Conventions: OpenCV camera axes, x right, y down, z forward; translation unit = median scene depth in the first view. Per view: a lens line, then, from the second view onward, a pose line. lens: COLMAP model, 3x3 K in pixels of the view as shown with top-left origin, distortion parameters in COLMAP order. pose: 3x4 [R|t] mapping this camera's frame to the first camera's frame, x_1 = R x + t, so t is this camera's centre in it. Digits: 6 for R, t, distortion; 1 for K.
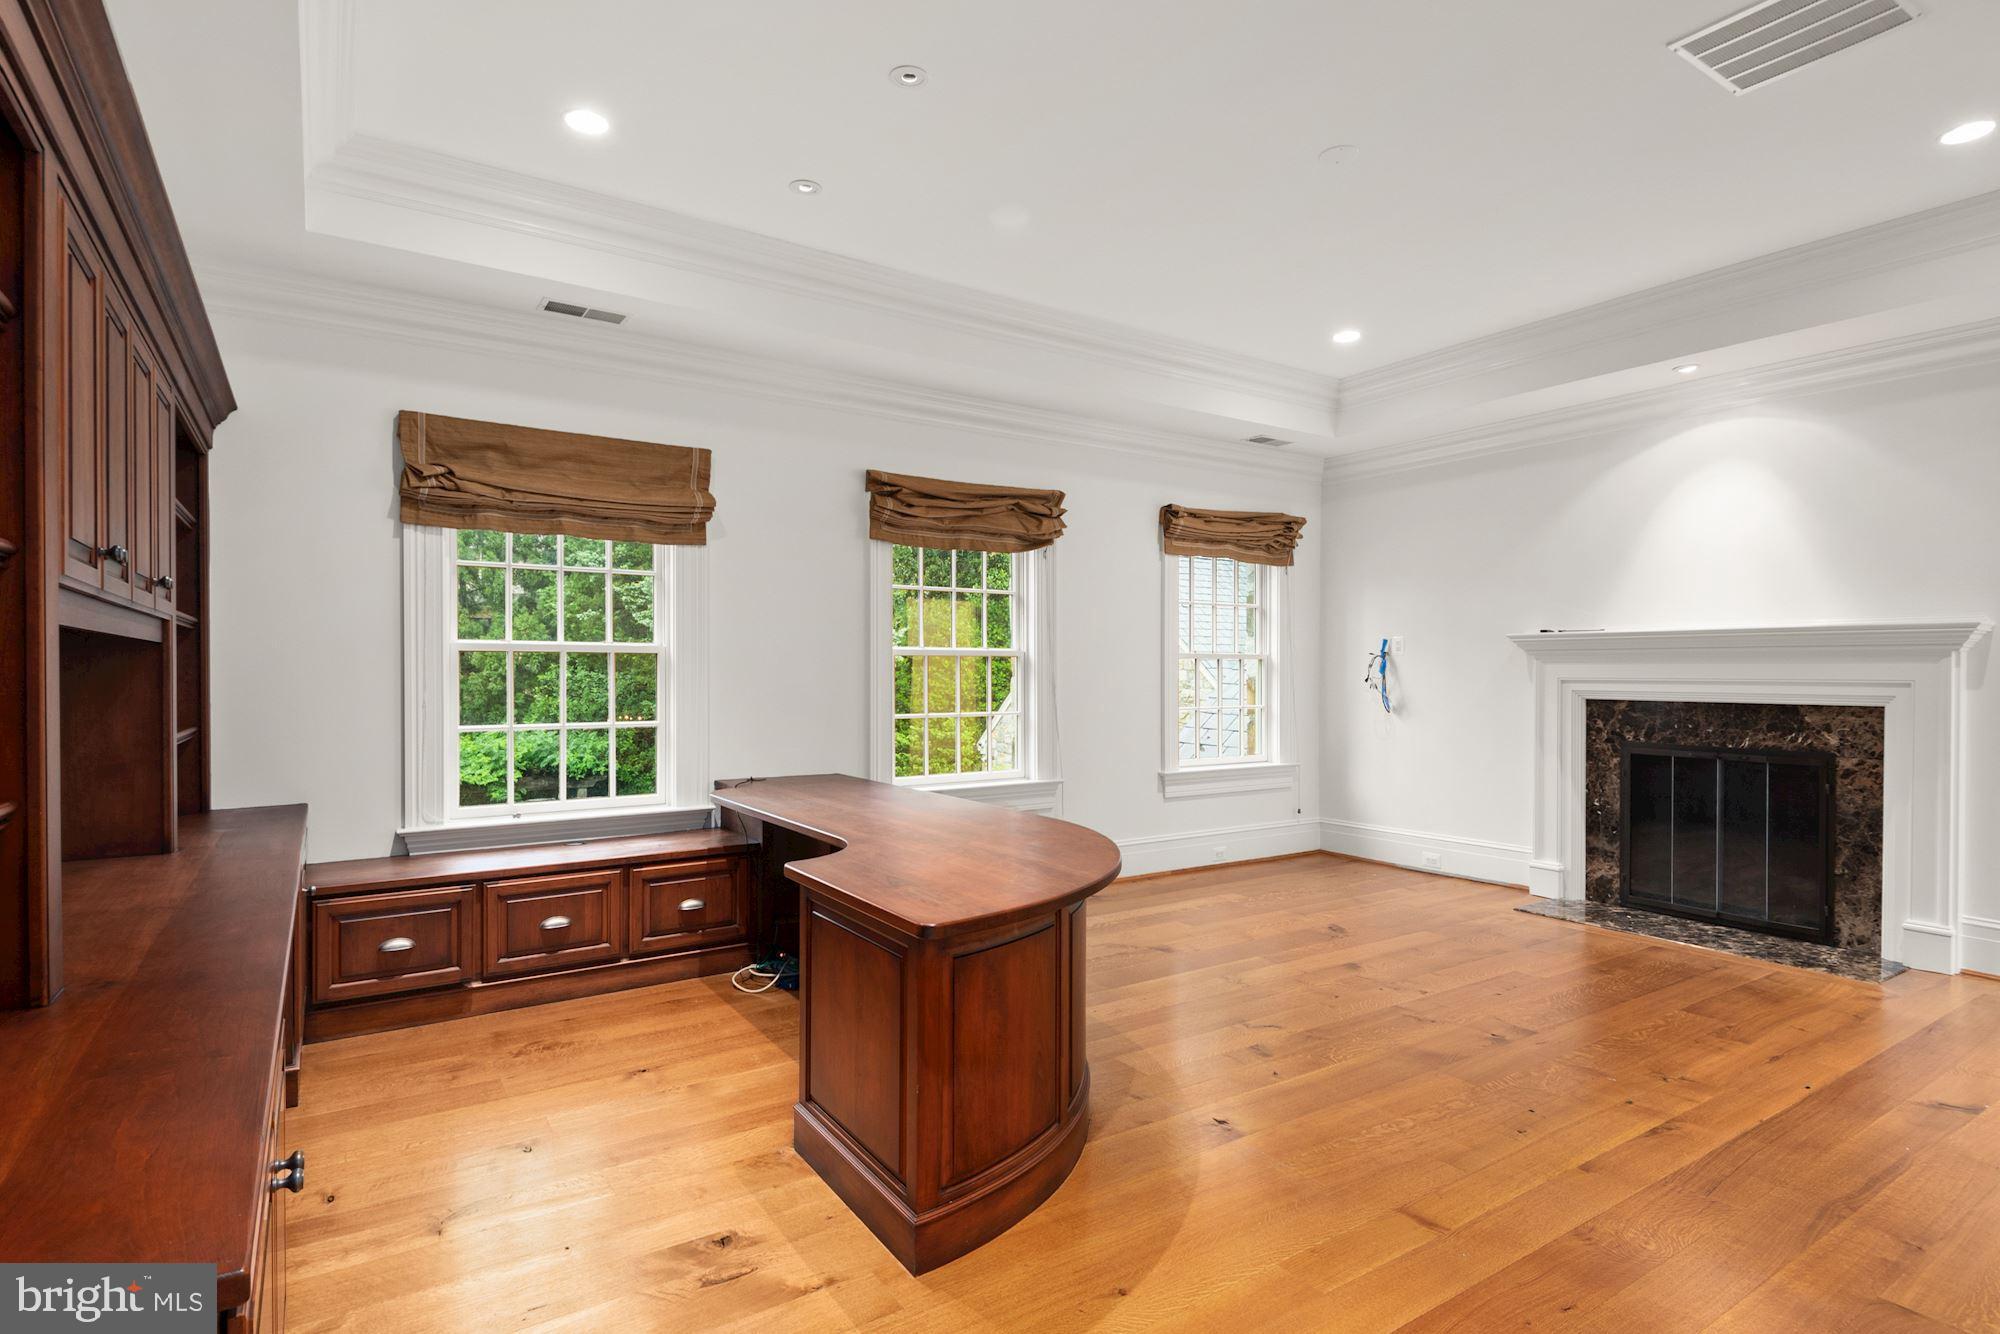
lens RADIAL K [[1008.6, 0, 1009.3], [0, 1008.6, 675.7], [0, 0, 1]] dist [0.045579, -0.037728]
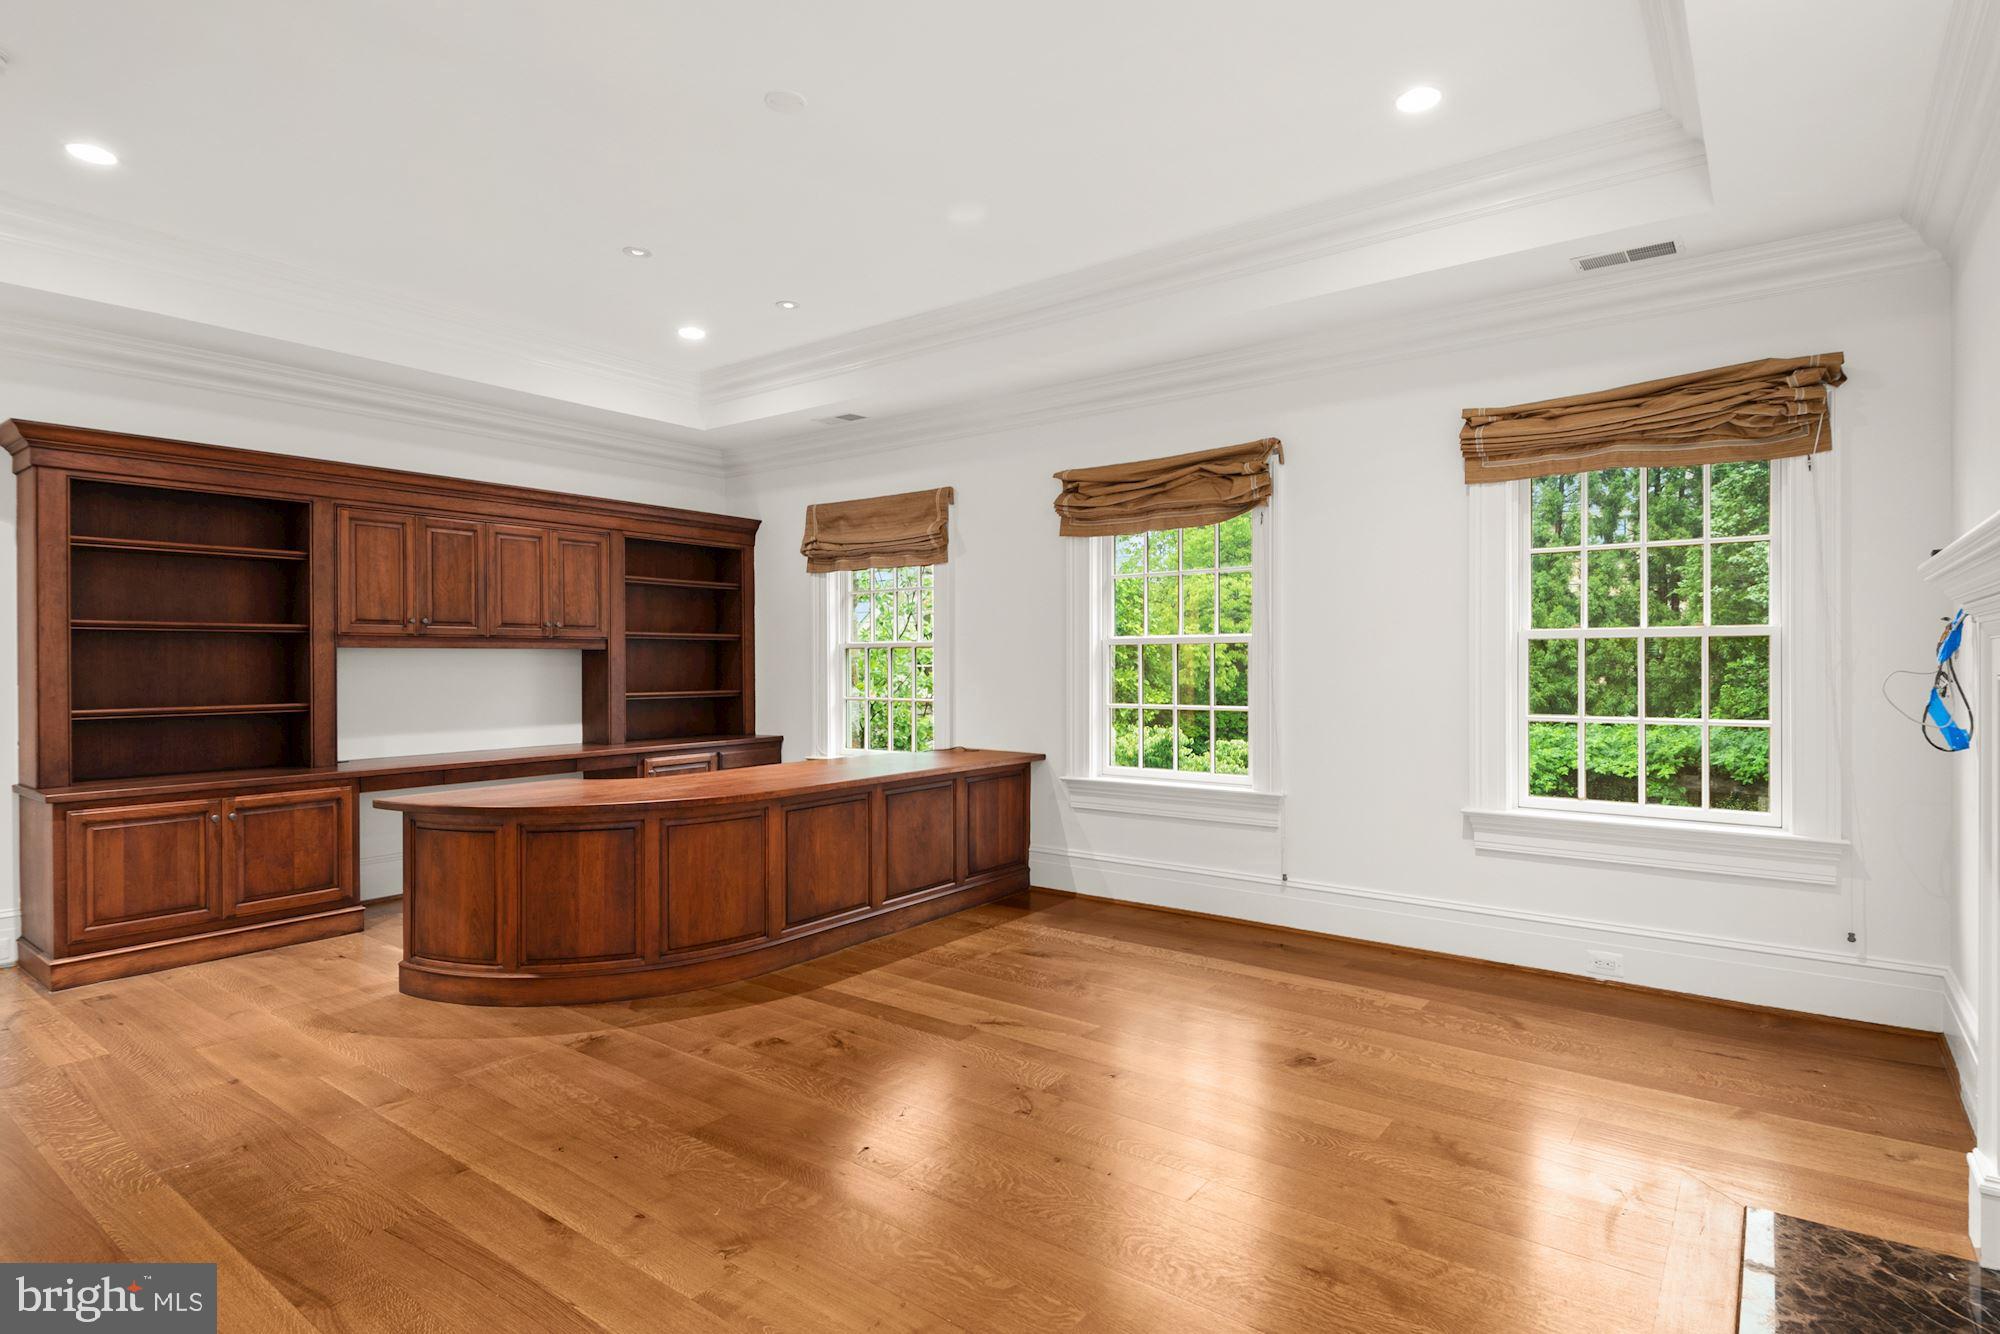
lens RADIAL K [[1035.2, 0, 1004.2], [0, 1035.2, 662.9], [0, 0, 1]] dist [0.049626, -0.039563]
pose [[0.328119, -0.001303, -0.944636, 0.640972], [0.000897, 0.999999, -0.001067, -0.001653], [0.944636, -0.000497, 0.328120, 0.436553]]
